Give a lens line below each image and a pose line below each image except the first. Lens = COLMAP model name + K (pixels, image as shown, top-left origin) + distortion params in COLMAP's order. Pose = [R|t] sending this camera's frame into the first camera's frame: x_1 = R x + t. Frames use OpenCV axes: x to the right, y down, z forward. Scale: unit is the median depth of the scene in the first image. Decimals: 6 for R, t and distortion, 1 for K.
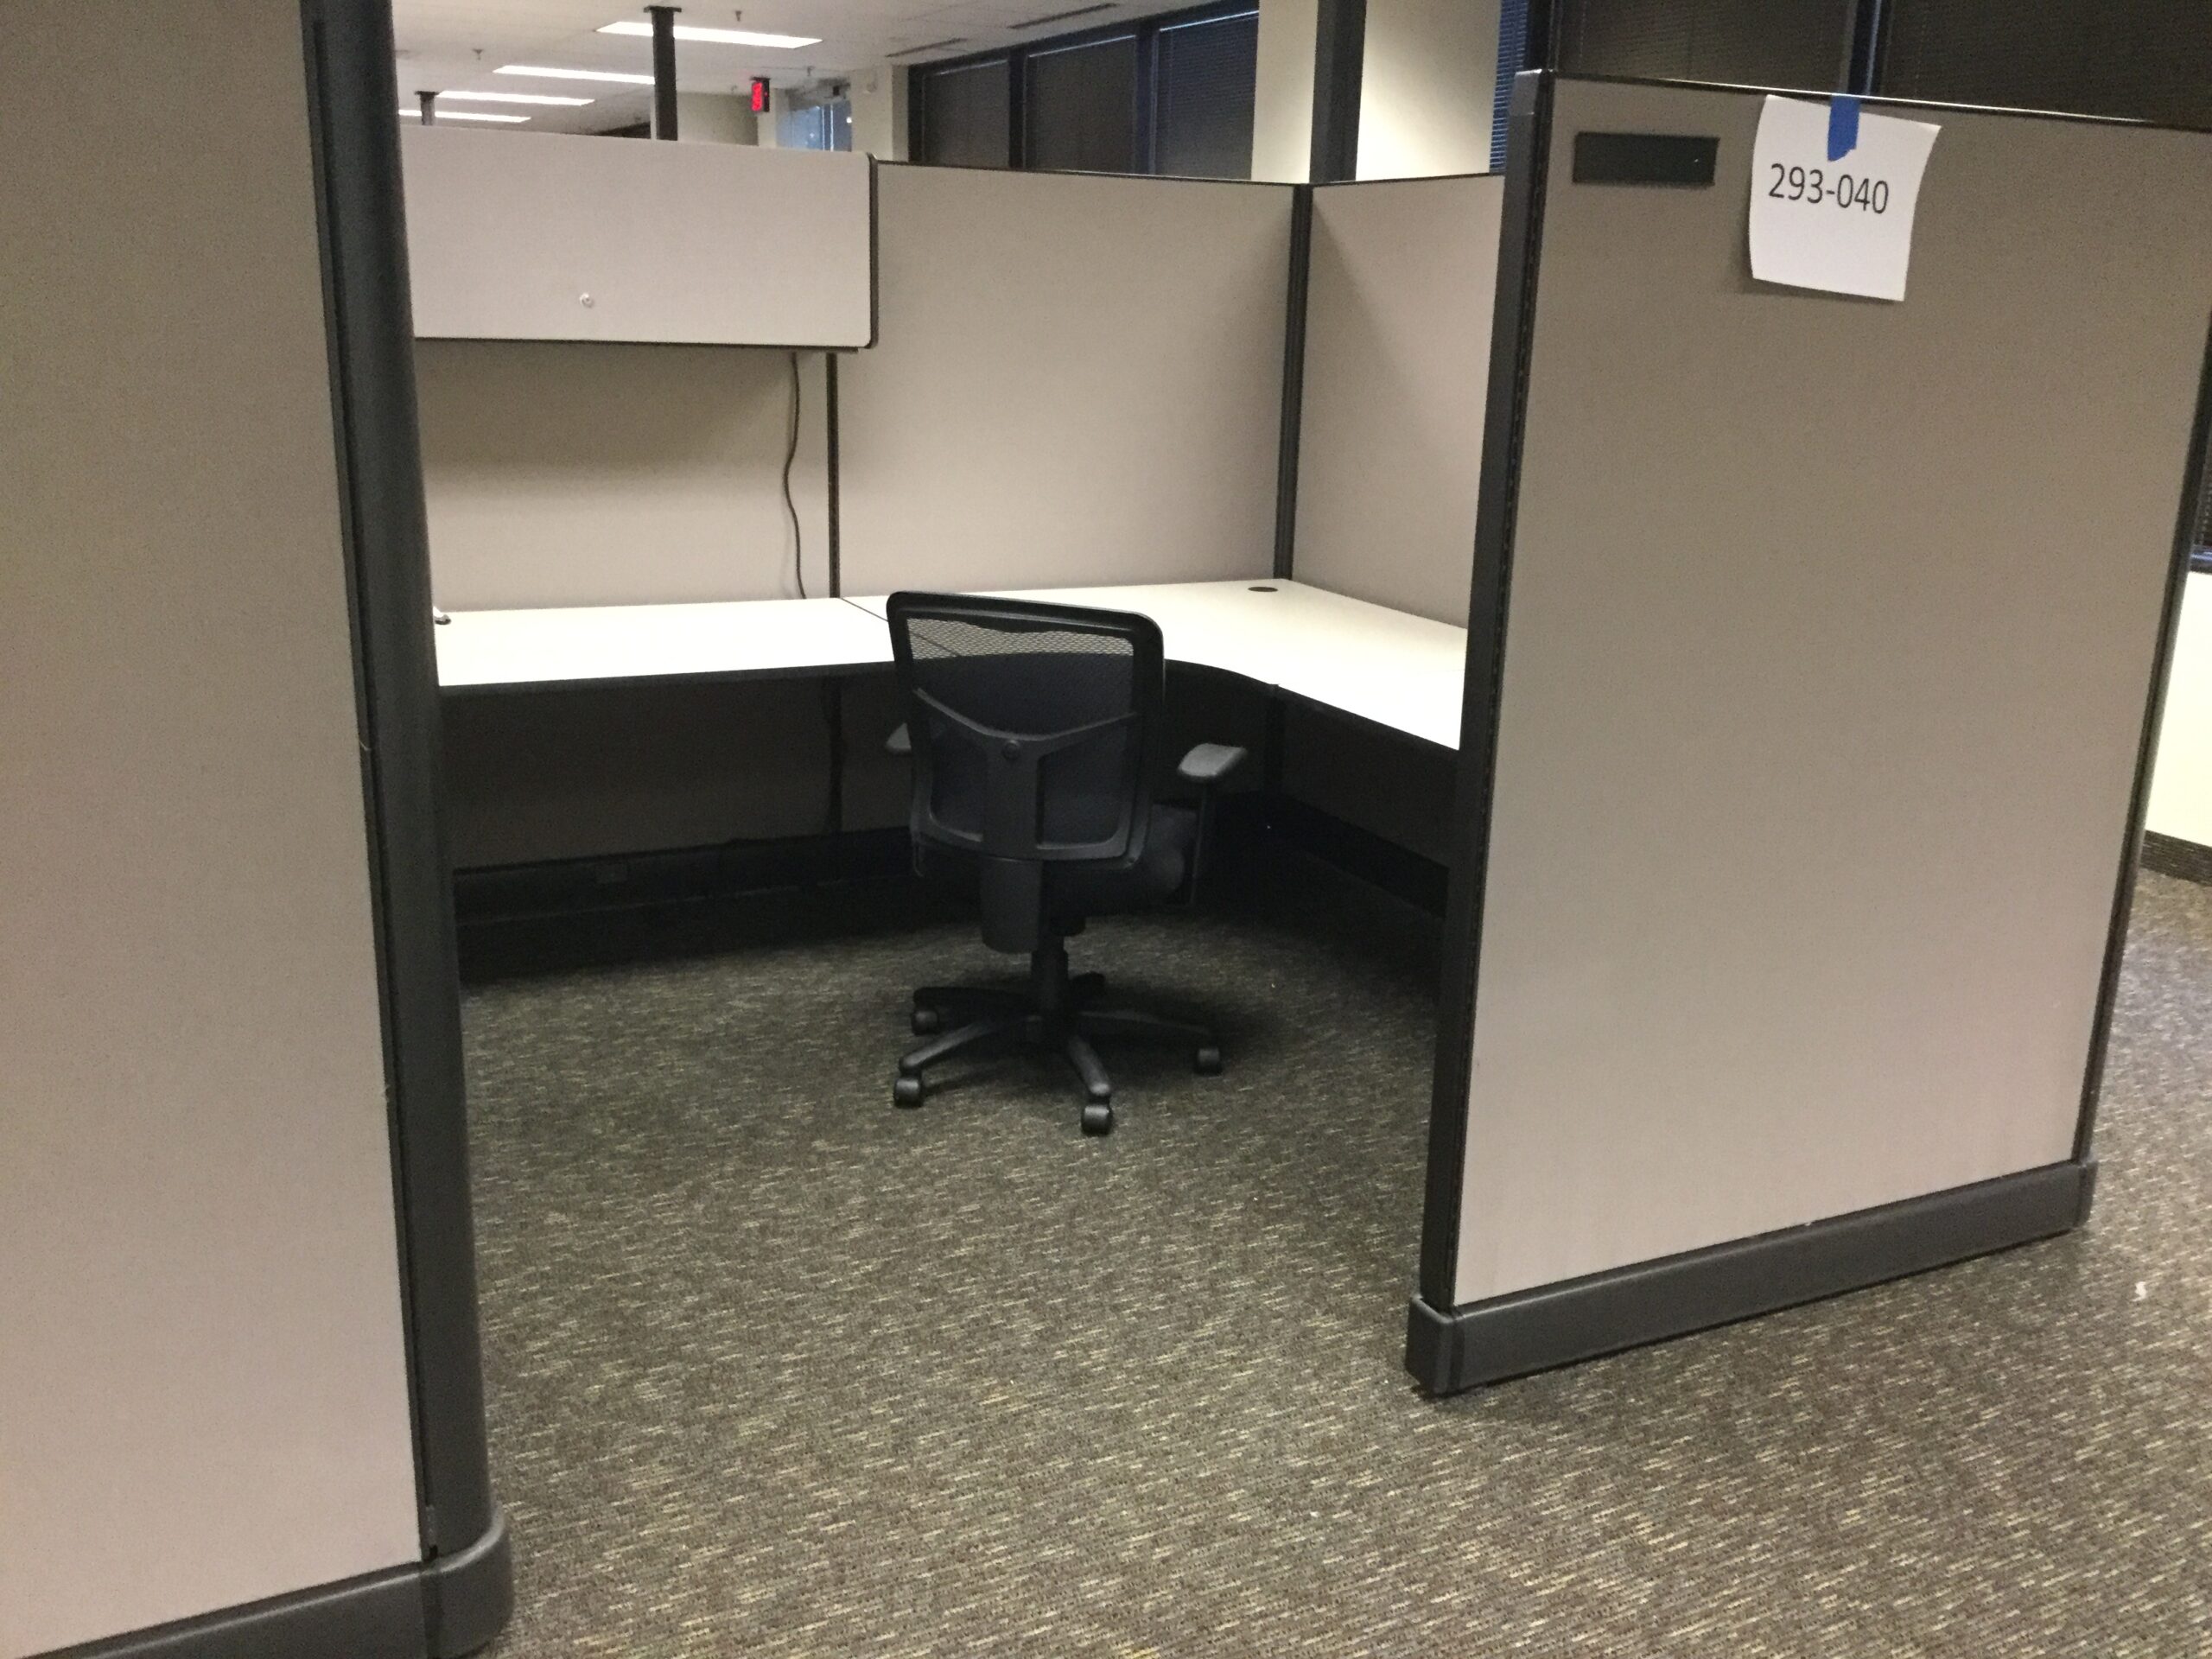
lens RADIAL K [[2021.1, 0, 1143.6], [0, 2021.1, 851.8], [0, 0, 1]] dist [0.012461, 0.000000]
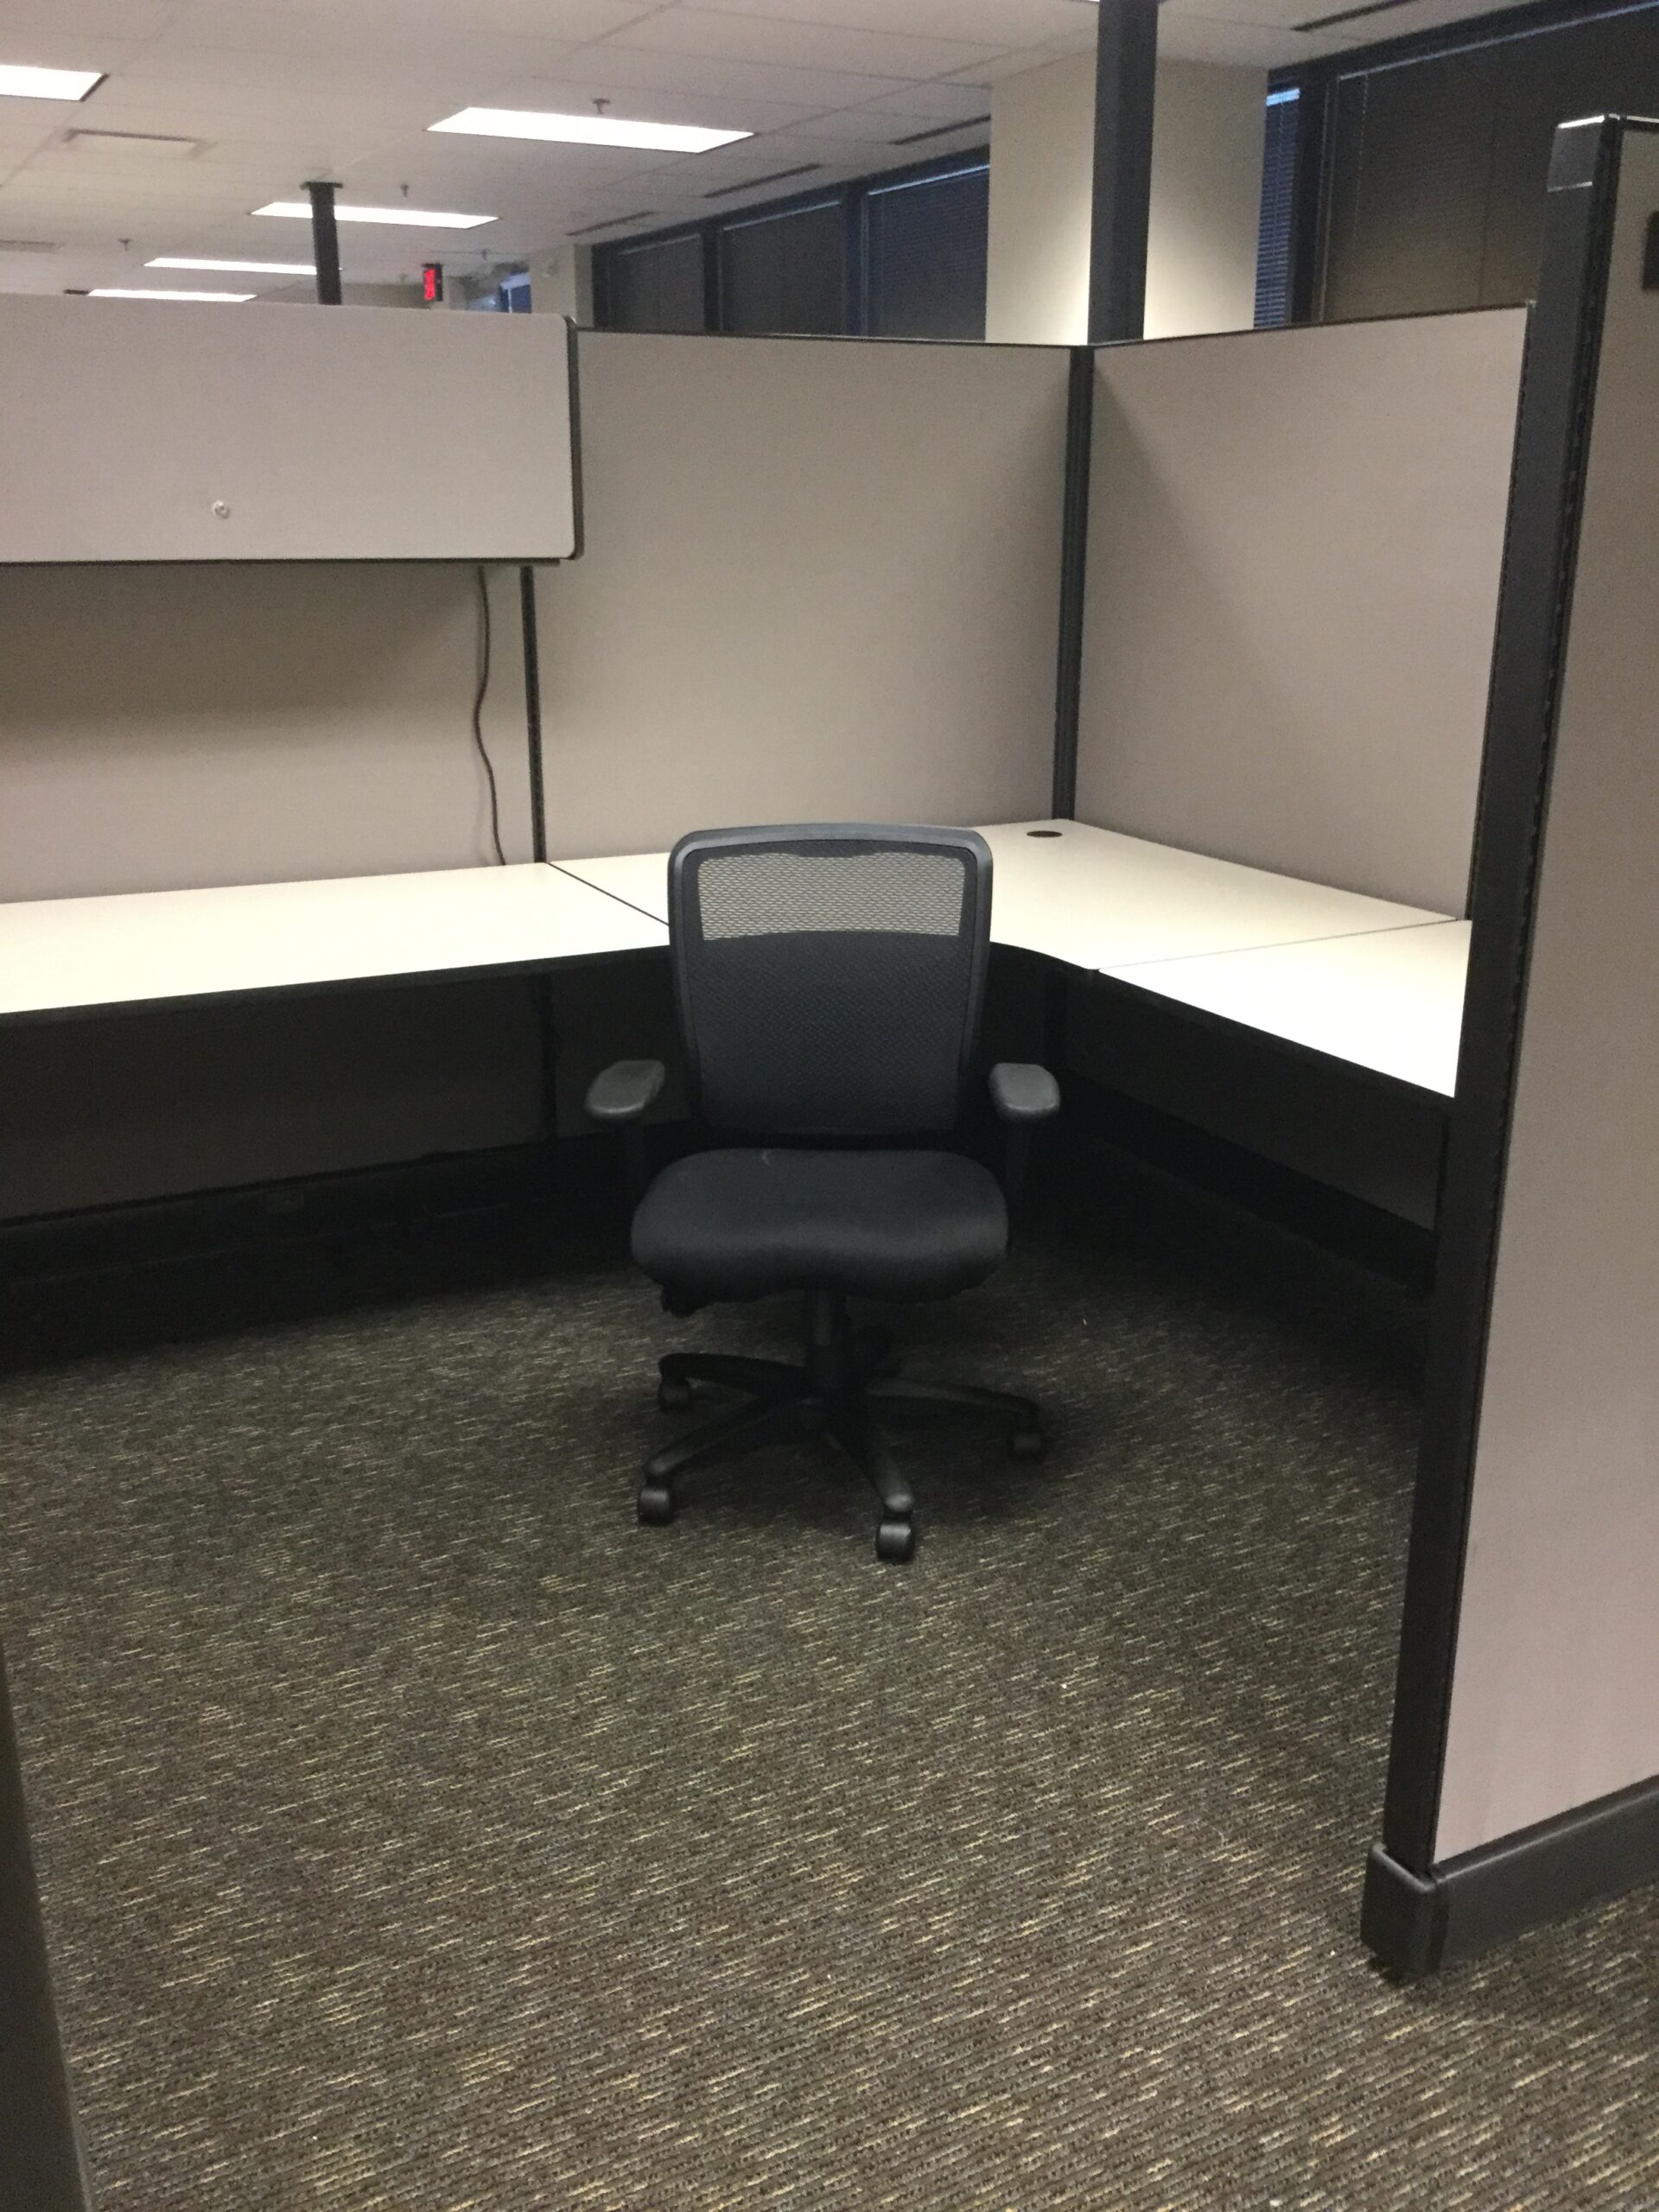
lens RADIAL K [[2021.1, 0, 818.5], [0, 2021.1, 1130.8], [0, 0, 1]] dist [0.012461, 0.000000]
pose [[0.999586, -0.026218, -0.011845, -0.042687], [0.026638, 0.998967, 0.036826, -0.058701], [0.010867, -0.037127, 0.999251, 0.224705]]
